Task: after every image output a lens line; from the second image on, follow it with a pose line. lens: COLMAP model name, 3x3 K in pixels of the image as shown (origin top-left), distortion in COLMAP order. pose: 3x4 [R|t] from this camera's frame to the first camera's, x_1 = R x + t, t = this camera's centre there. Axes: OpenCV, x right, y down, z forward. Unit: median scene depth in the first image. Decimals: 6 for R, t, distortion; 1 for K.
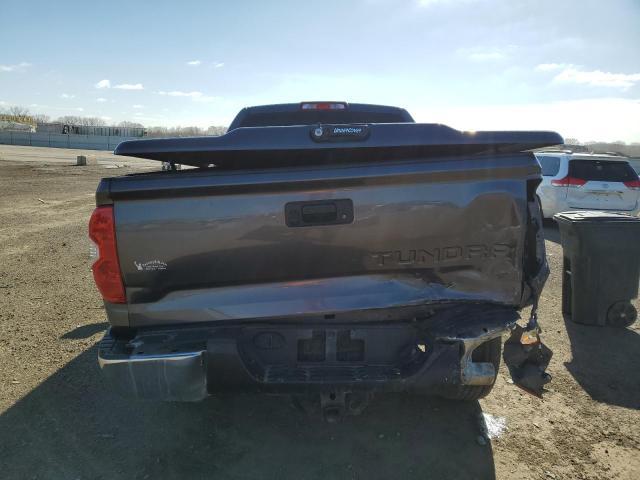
lens RADIAL K [[500.1, 0, 317.9], [0, 500.1, 243.9], [0, 0, 1]] dist [0.044960, -0.017064]
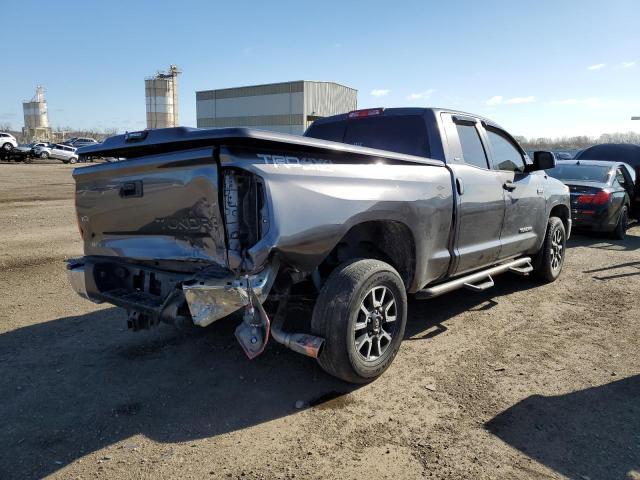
lens RADIAL K [[500.1, 0, 323.9], [0, 500.1, 235.5], [0, 0, 1]] dist [0.044960, -0.017064]
pose [[0.759793, 0.079152, -0.645329, 0.678129], [-0.105449, 0.994422, -0.002184, 0.008994], [0.641557, 0.069709, 0.763901, 0.102215]]
